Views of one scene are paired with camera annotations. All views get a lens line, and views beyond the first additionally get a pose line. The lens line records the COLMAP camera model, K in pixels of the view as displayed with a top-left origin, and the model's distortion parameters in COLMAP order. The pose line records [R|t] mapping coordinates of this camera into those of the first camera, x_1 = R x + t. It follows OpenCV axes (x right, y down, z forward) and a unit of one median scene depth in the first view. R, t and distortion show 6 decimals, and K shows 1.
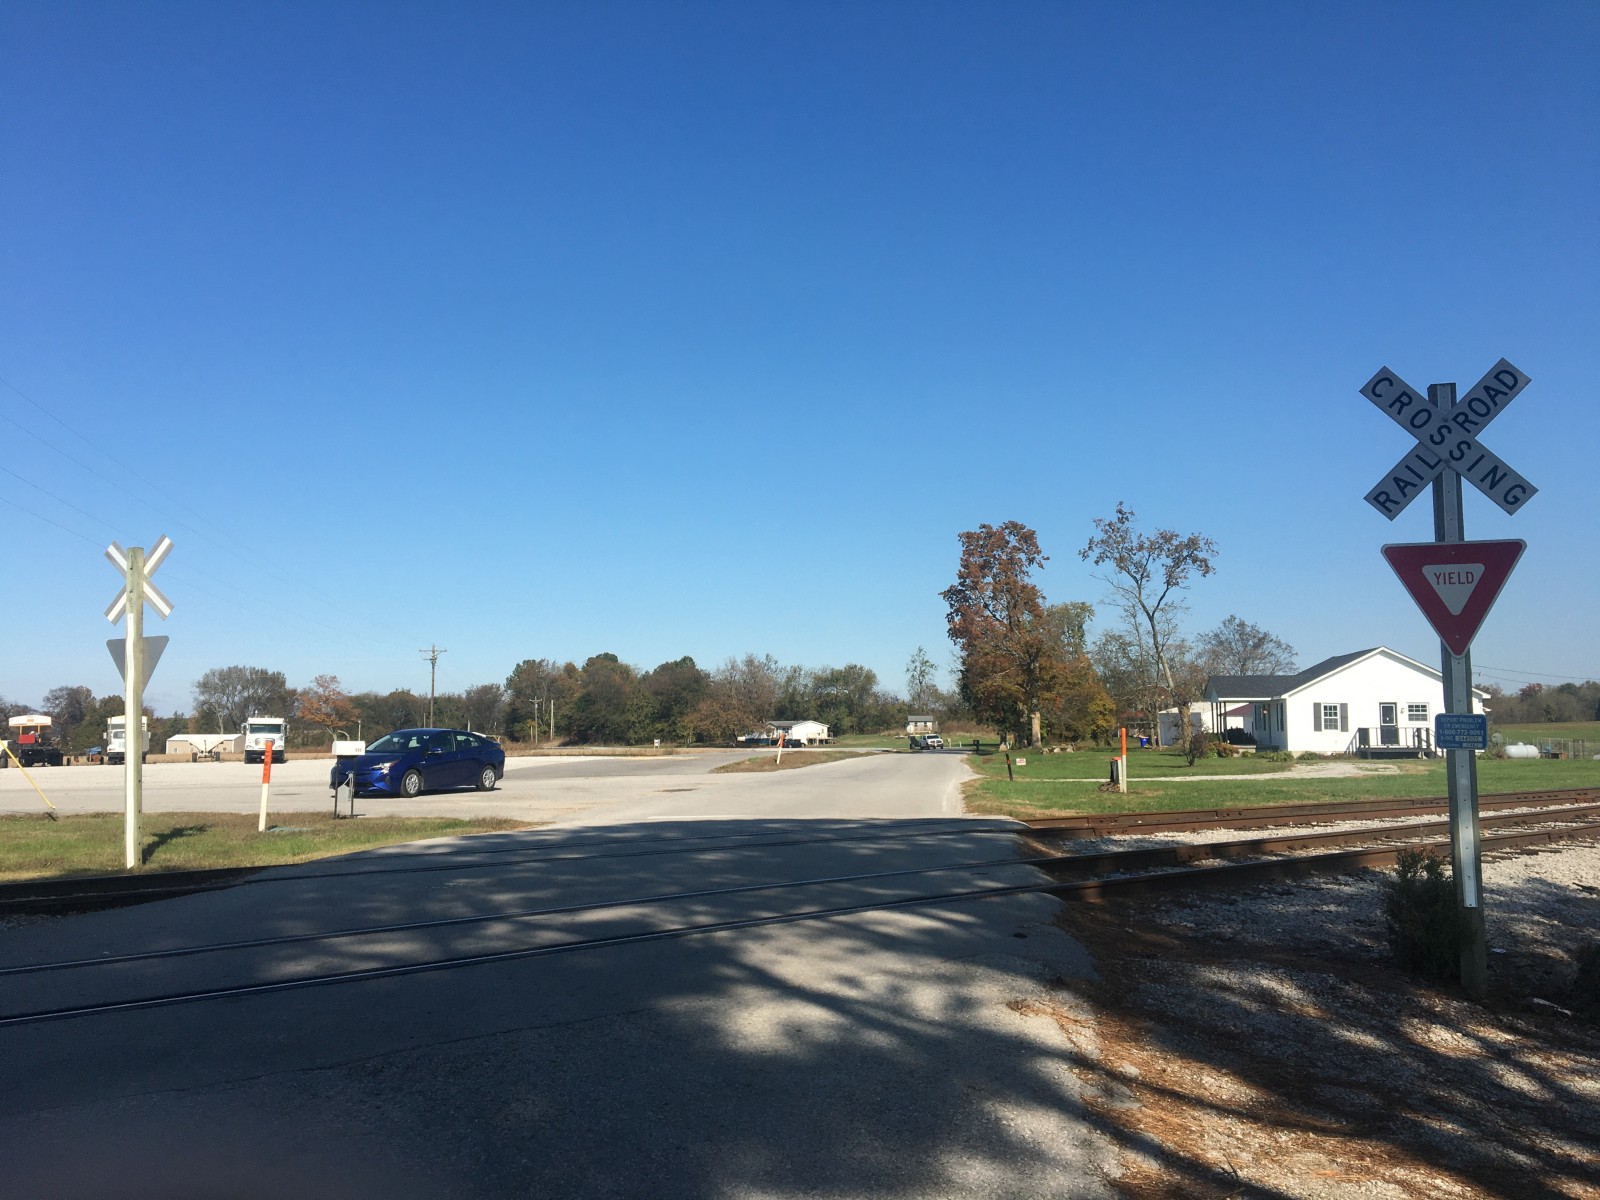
lens RADIAL K [[1325.1, 0, 780.6], [0, 1325.1, 615.3], [0, 0, 1]] dist [0.070352, -0.118136]
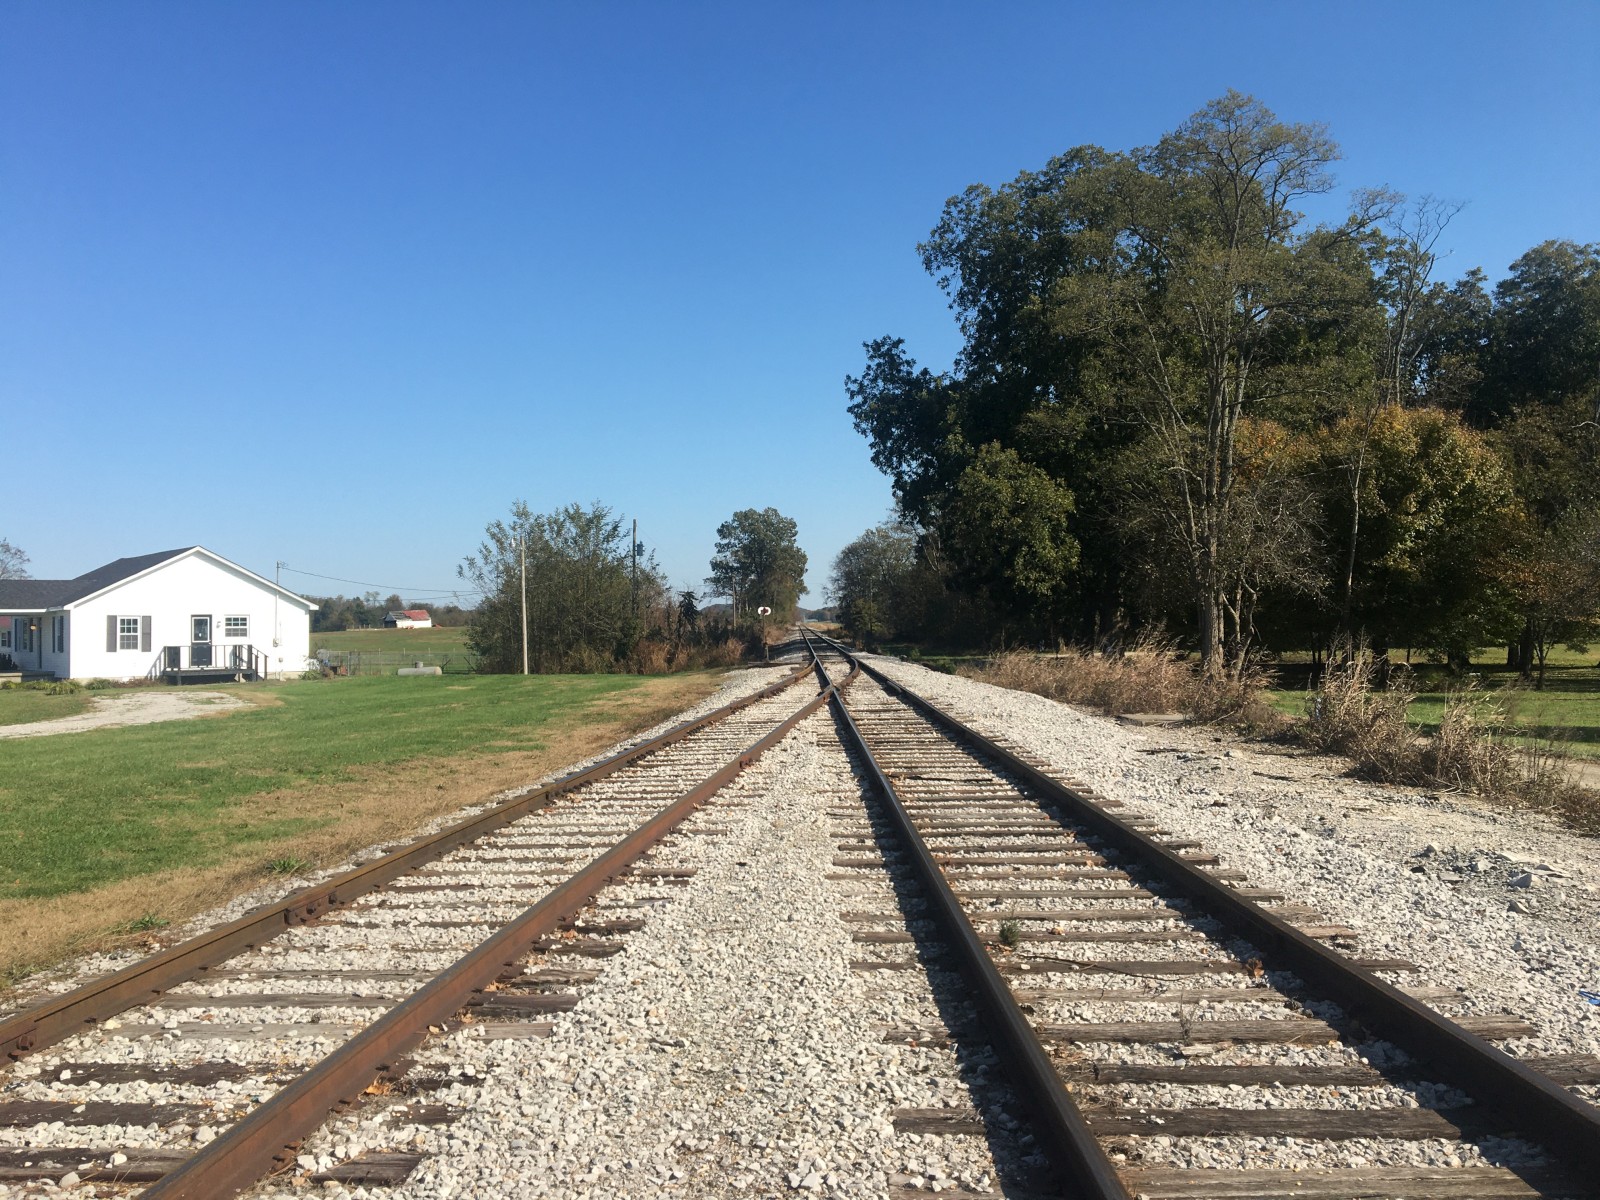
lens RADIAL K [[1325.1, 0, 789.0], [0, 1325.1, 599.6], [0, 0, 1]] dist [0.070352, -0.118136]
pose [[0.622451, 0.006281, 0.782634, 0.126011], [-0.047562, 0.998423, 0.029814, 0.049217], [-0.781213, -0.055781, 0.621768, 0.723431]]
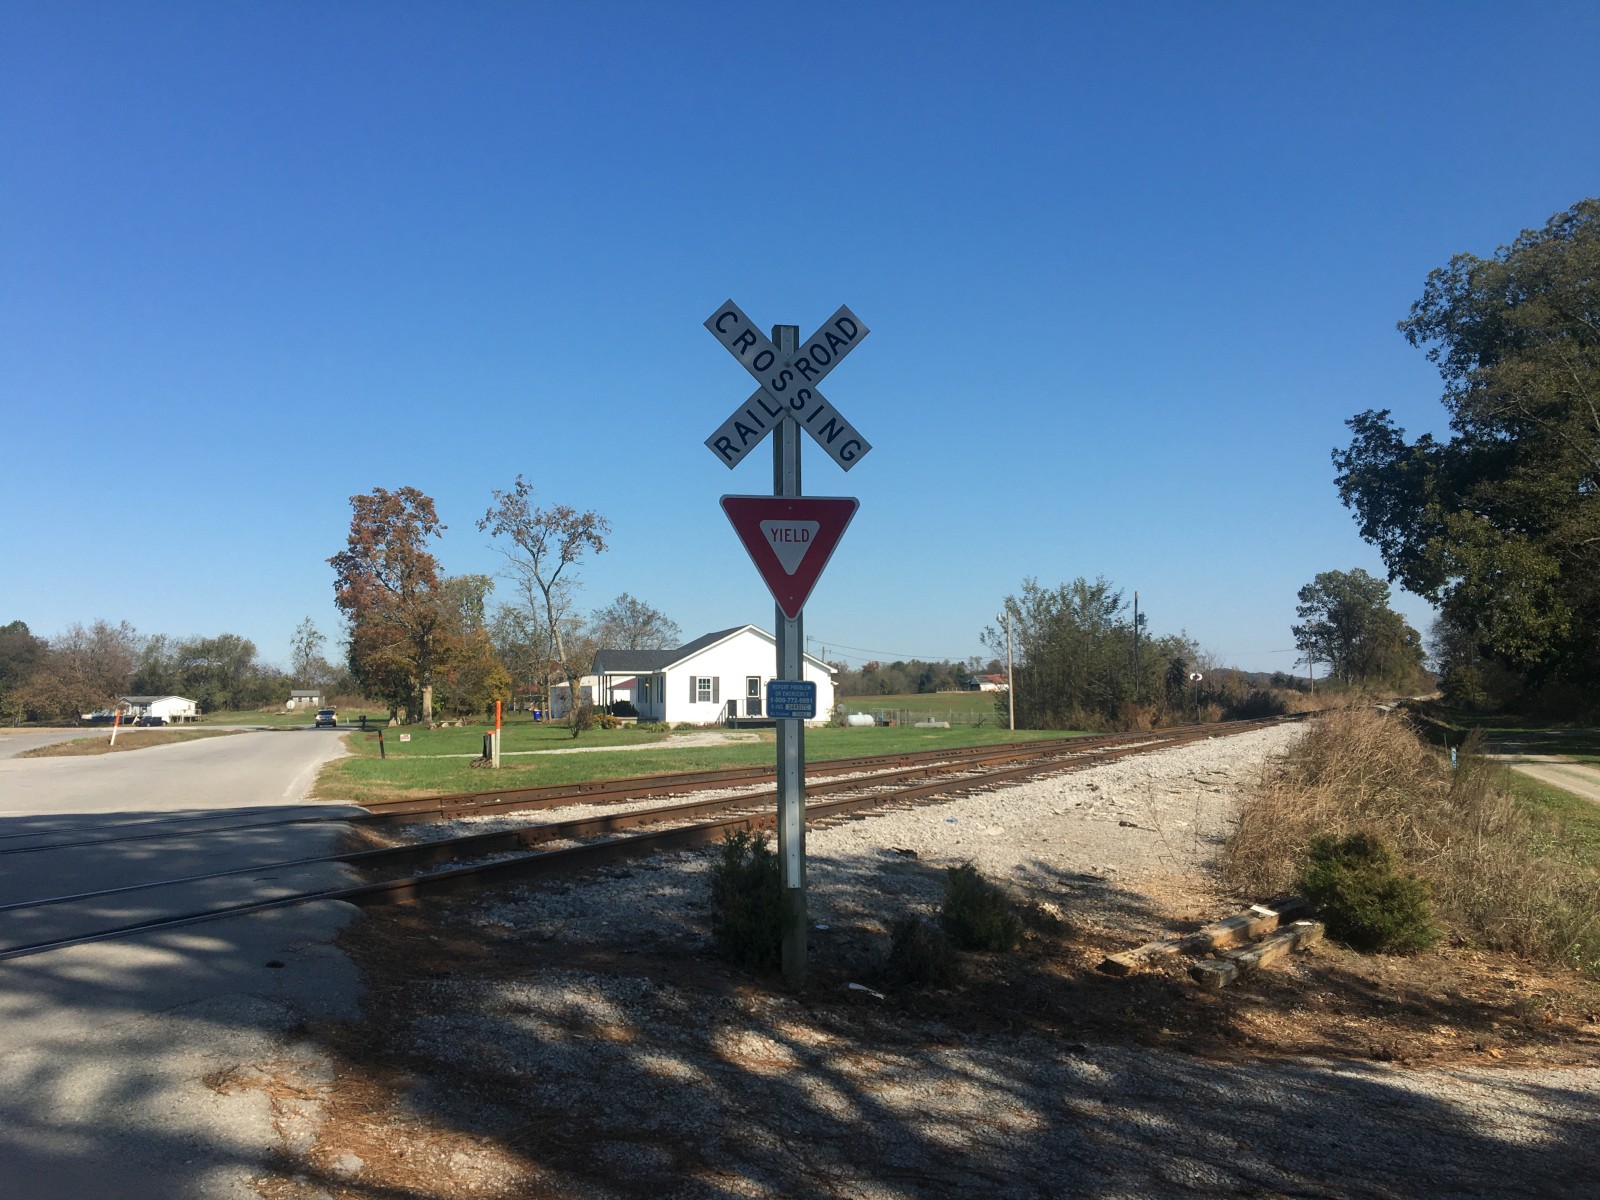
lens RADIAL K [[1325.1, 0, 796.9], [0, 1325.1, 613.9], [0, 0, 1]] dist [0.070352, -0.118136]
pose [[0.898475, 0.025180, 0.438301, 0.053008], [-0.033180, 0.999393, 0.010601, 0.008592], [-0.437768, -0.024067, 0.898766, 0.085152]]
